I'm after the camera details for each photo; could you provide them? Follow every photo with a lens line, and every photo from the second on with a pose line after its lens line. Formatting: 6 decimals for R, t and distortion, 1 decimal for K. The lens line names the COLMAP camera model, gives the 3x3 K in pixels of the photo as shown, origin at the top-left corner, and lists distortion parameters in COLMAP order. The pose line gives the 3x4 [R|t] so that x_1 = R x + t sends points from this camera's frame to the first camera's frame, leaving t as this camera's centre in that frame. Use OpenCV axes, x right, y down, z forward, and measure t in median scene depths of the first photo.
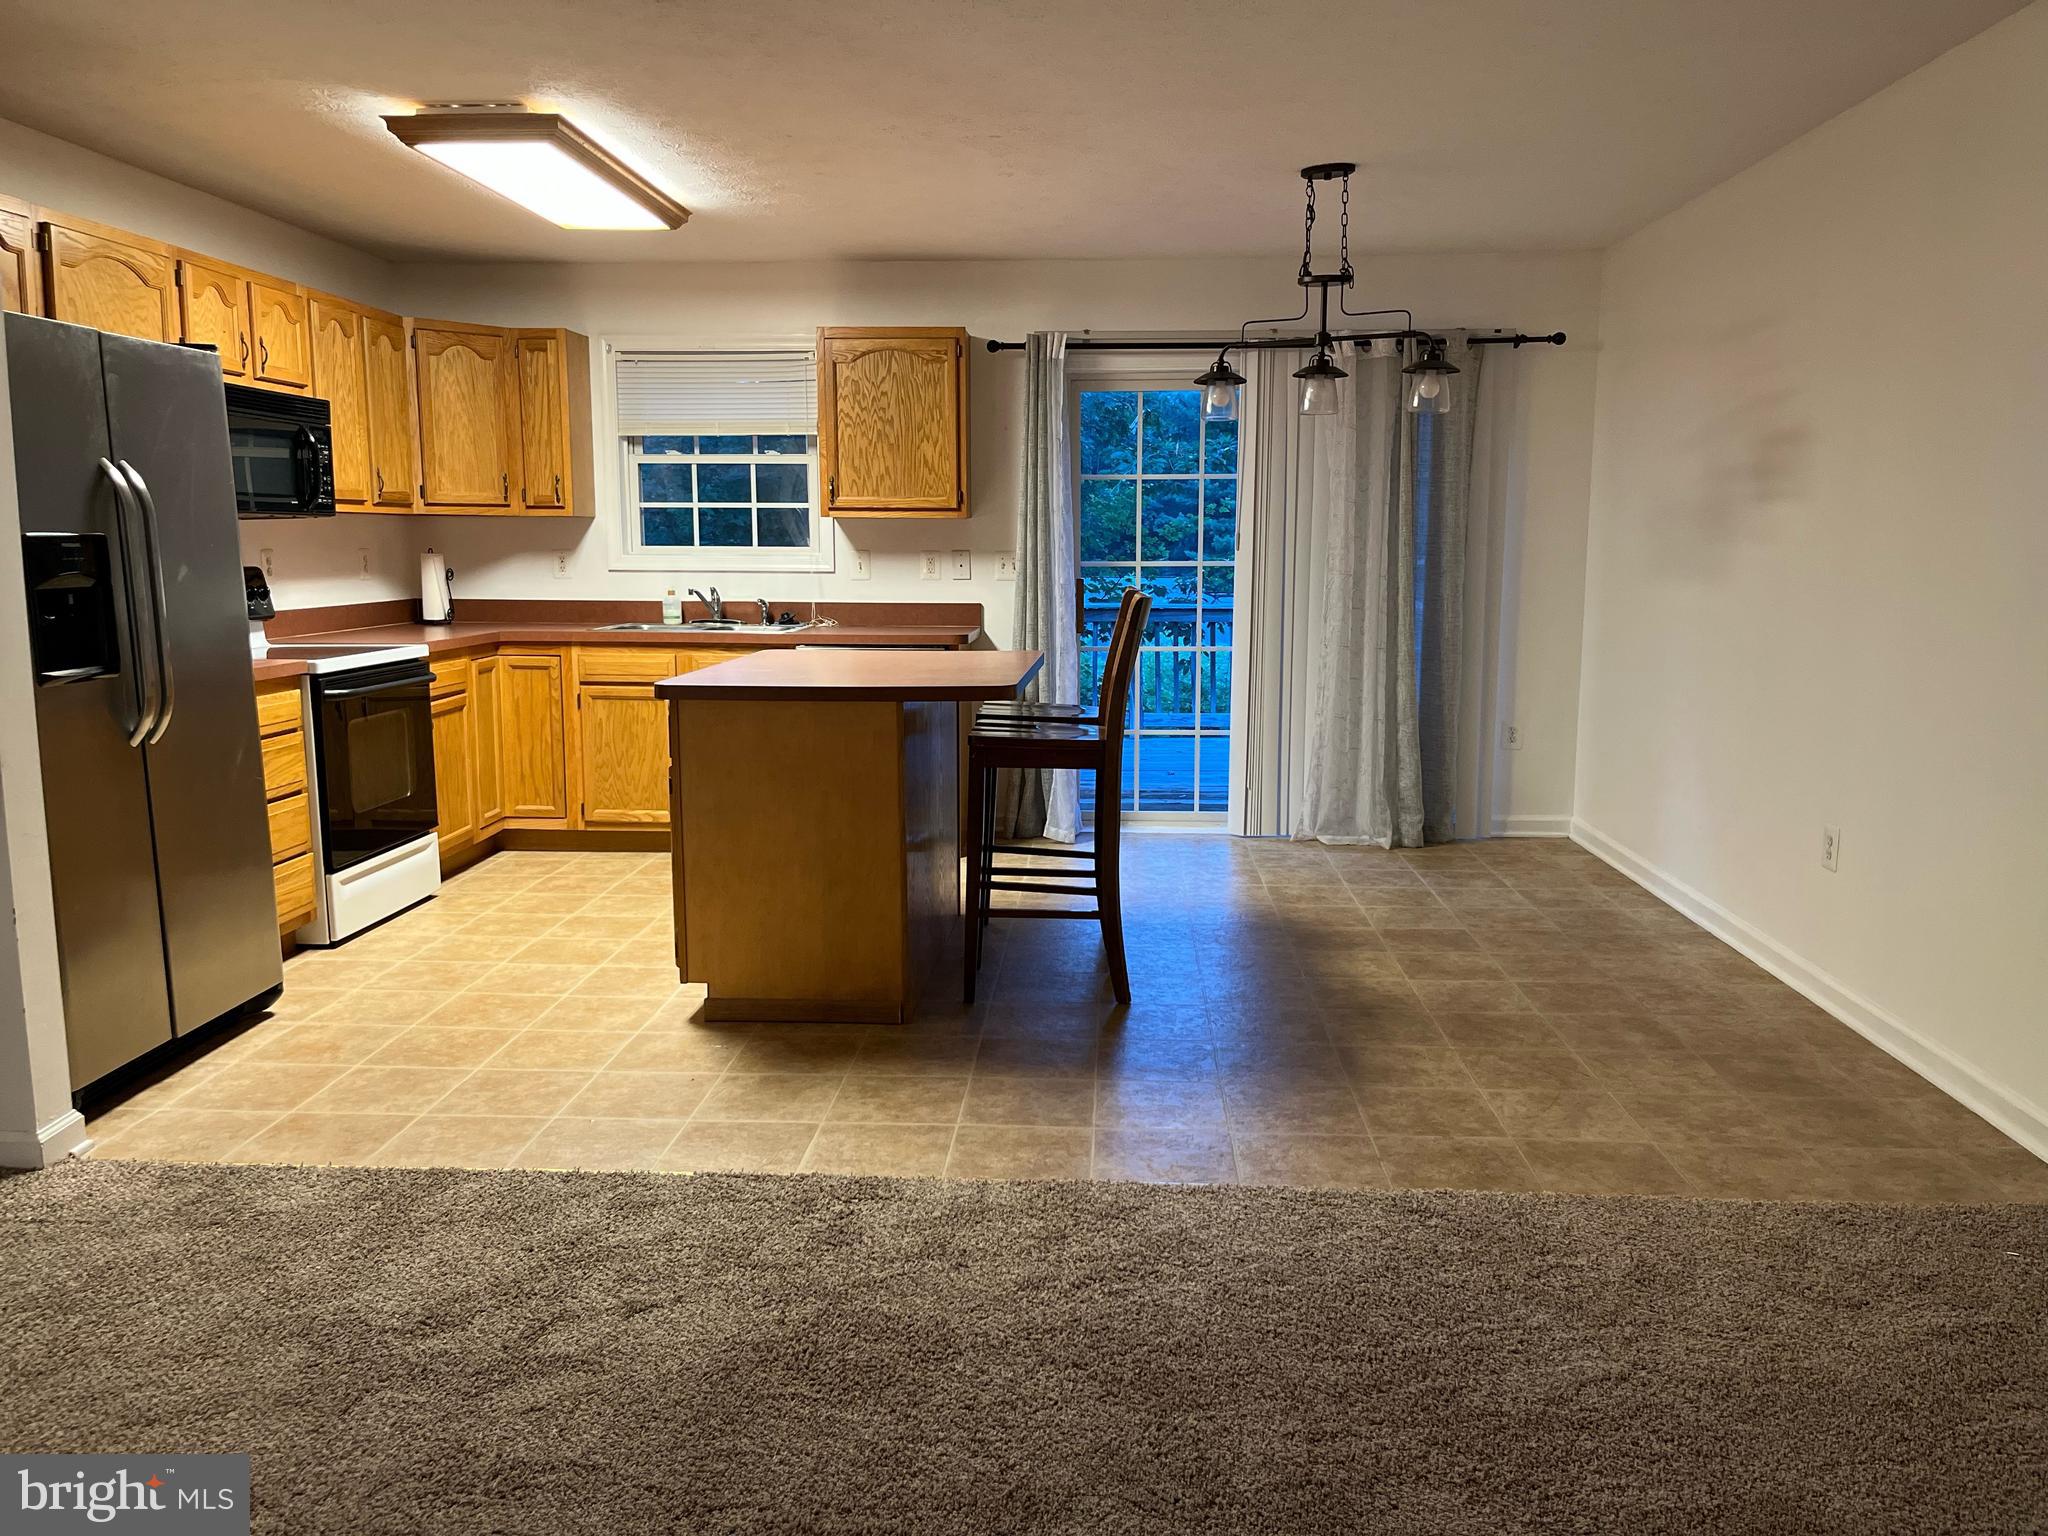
lens RADIAL K [[1530.8, 0, 1029.6], [0, 1530.8, 799.6], [0, 0, 1]] dist [0.006335, 0.001441]
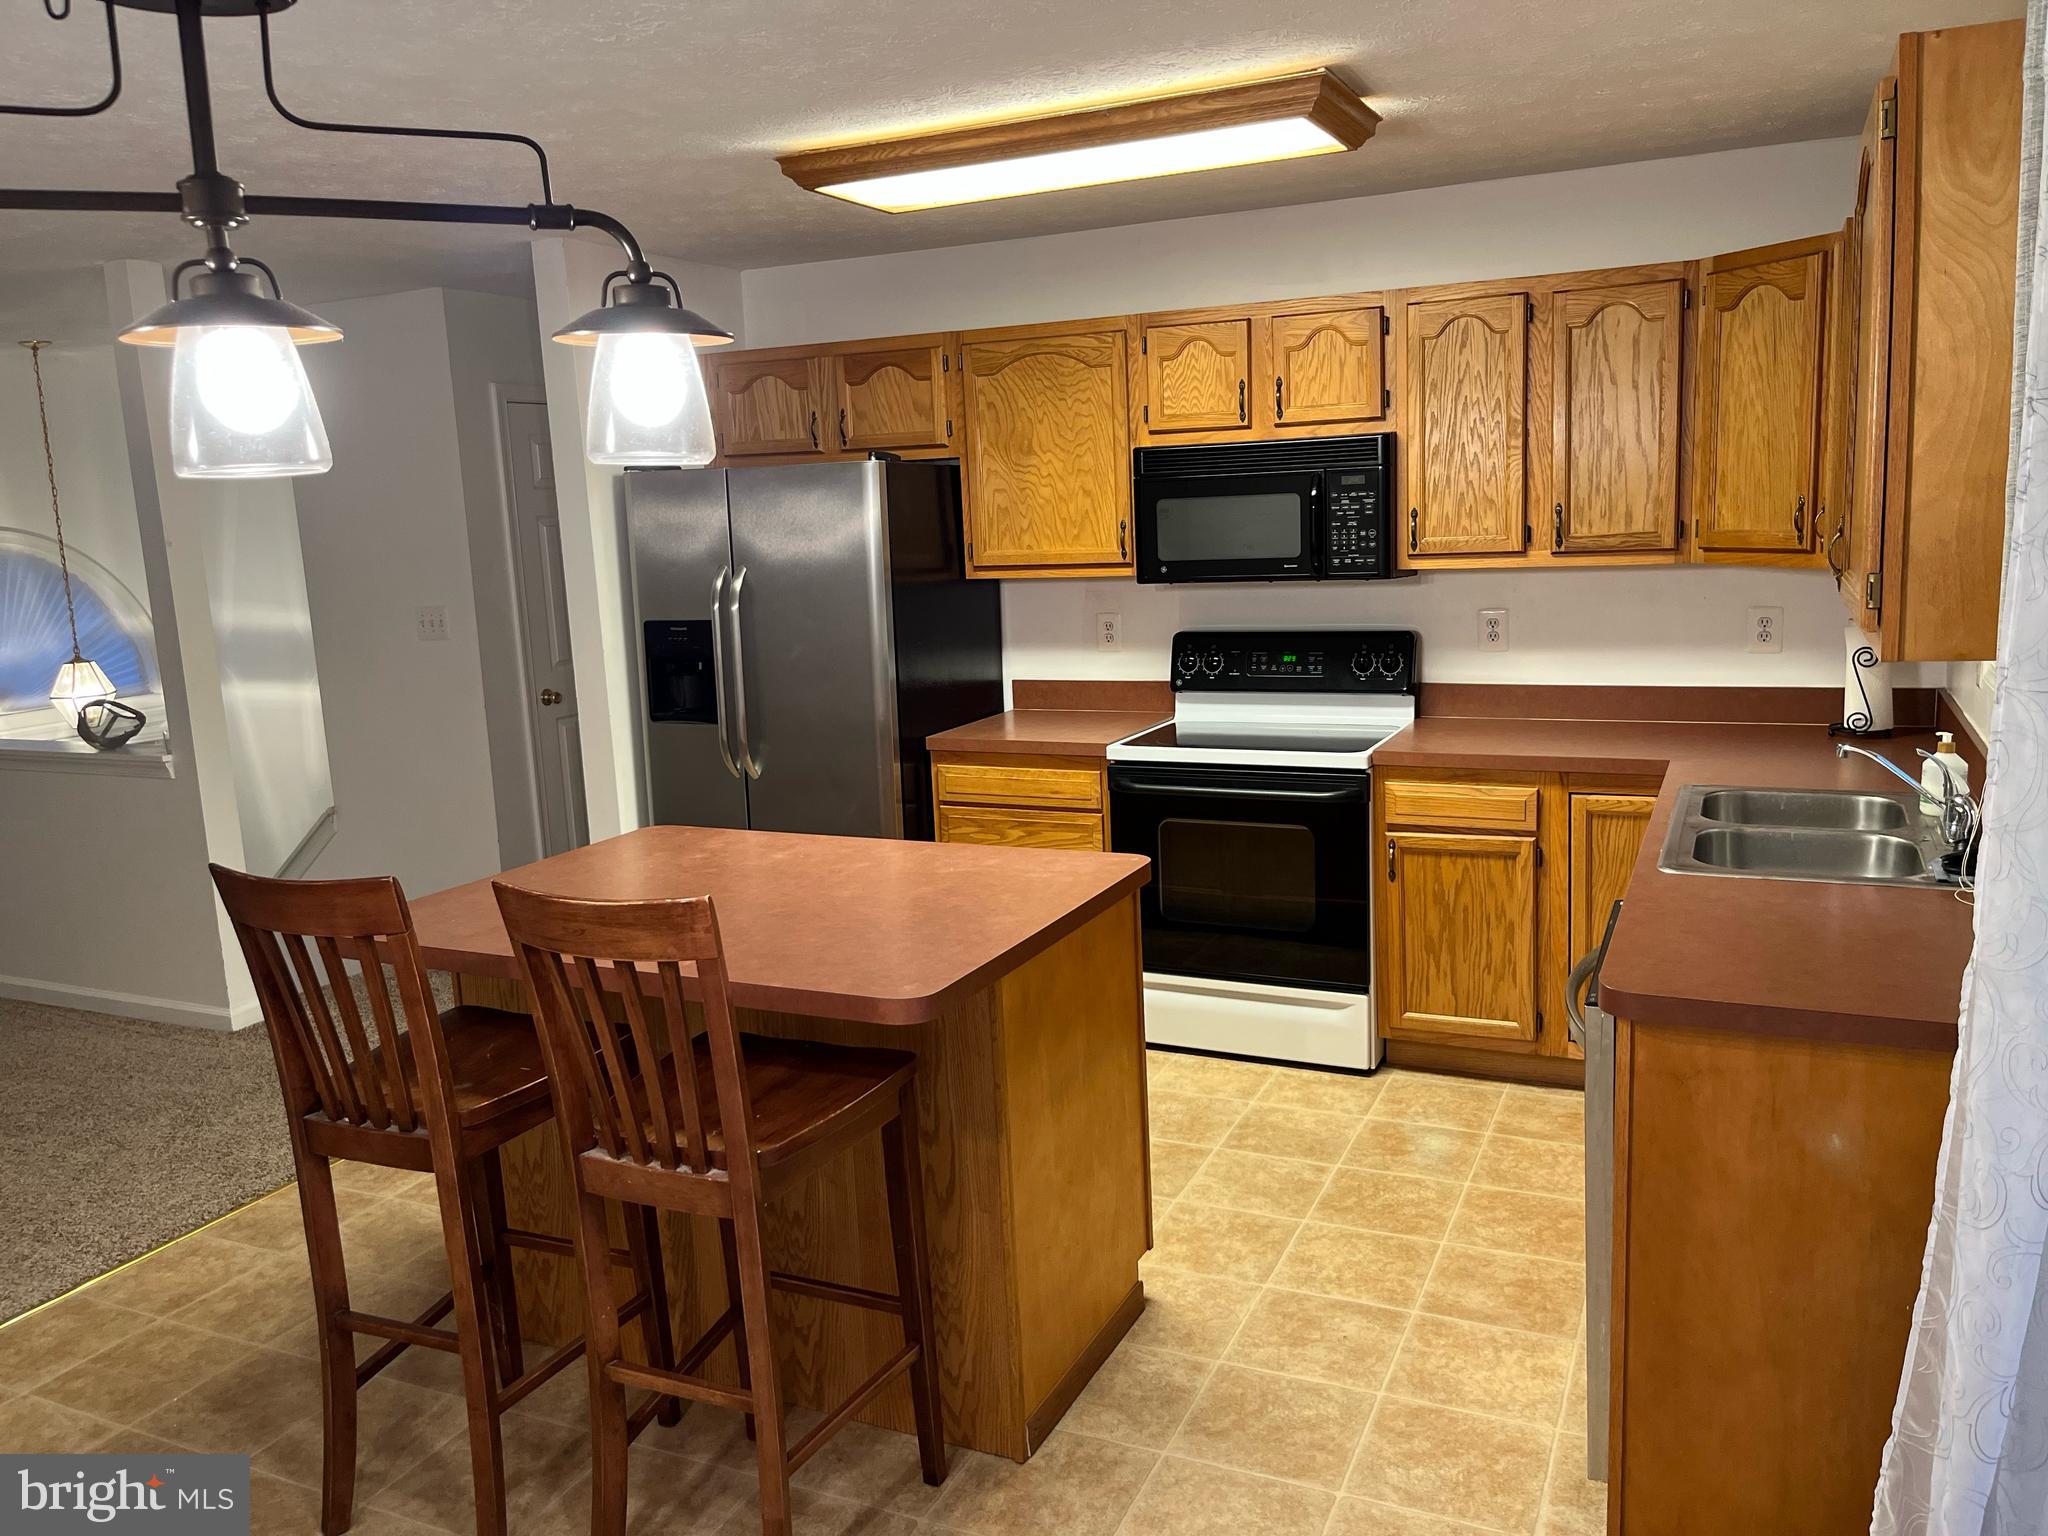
lens RADIAL K [[1530.8, 0, 1029.6], [0, 1530.8, 799.6], [0, 0, 1]] dist [0.006335, 0.001441]
pose [[0.353172, -0.167972, 0.920356, -1.086759], [0.205852, 0.973593, 0.098696, -0.174076], [-0.912631, 0.154600, 0.378423, 0.830739]]
